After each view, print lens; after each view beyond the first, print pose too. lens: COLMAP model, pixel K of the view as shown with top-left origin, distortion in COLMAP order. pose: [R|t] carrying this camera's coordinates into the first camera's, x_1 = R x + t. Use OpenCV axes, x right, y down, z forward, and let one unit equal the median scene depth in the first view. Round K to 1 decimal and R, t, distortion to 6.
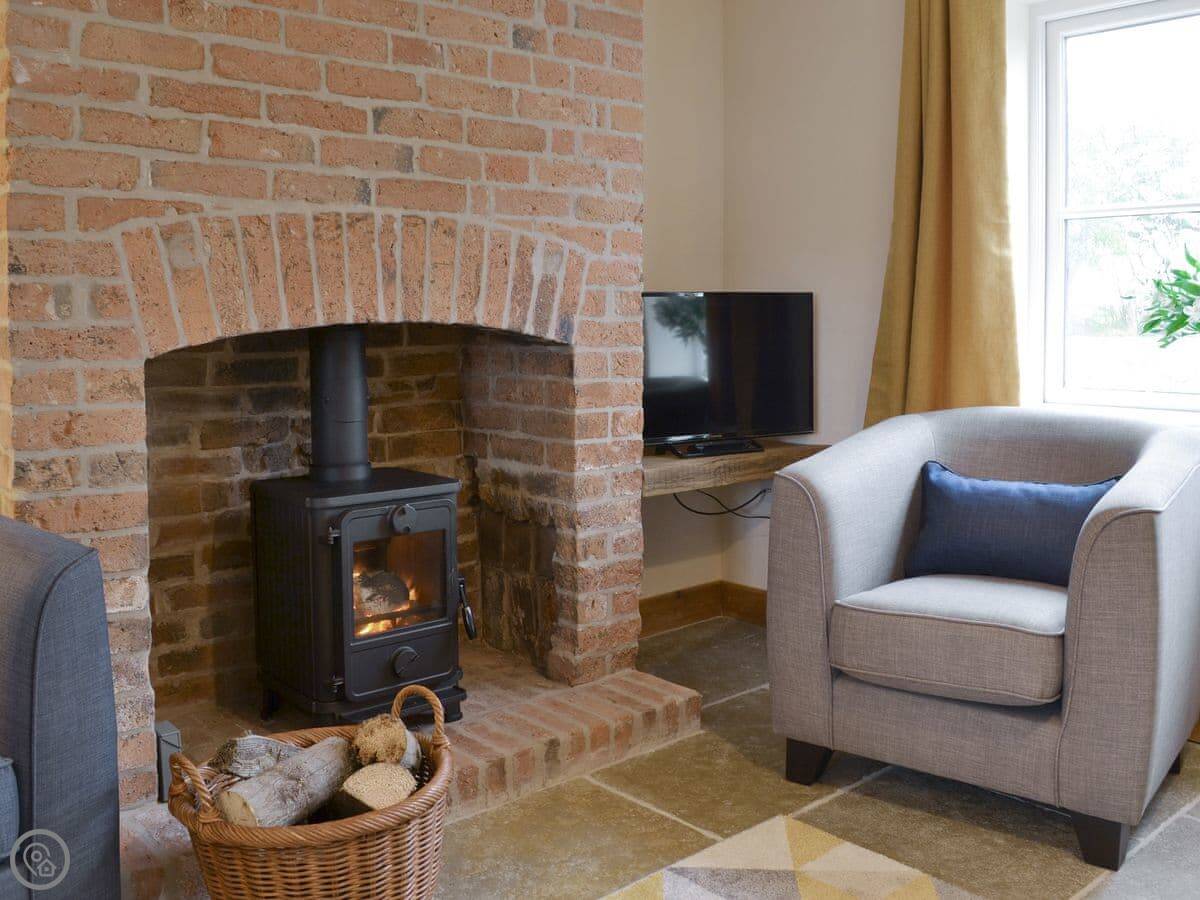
lens RADIAL K [[1008.0, 0, 601.2], [0, 1008.0, 365.8], [0, 0, 1]] dist [-0.075050, 0.009556]
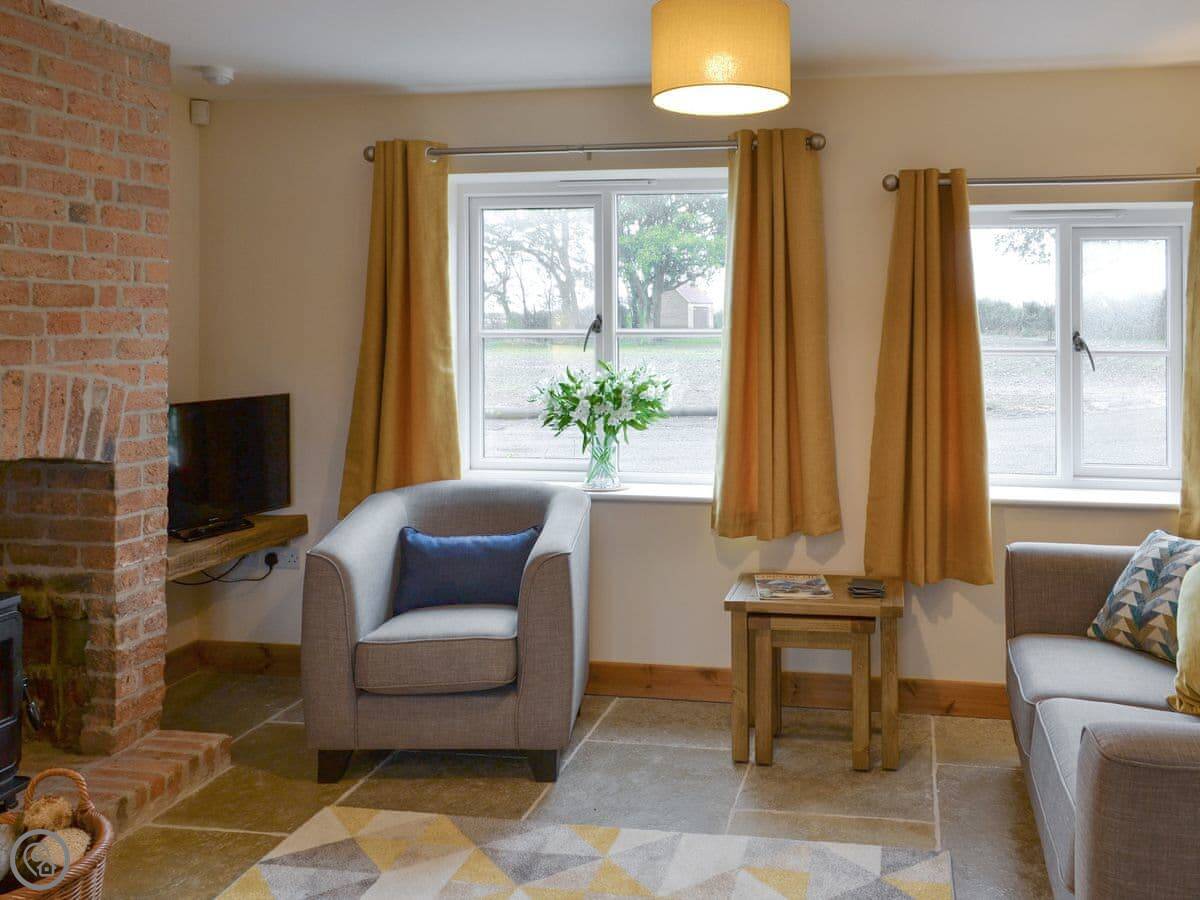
lens RADIAL K [[1112.6, 0, 600.0], [0, 1112.6, 450.0], [0, 0, 1]] dist [-0.044154, -0.001910]
pose [[0.815448, -0.083007, 0.572847, -0.310884], [0.040867, 0.995451, 0.086069, -0.127402], [-0.577385, -0.046774, 0.815131, -0.375008]]
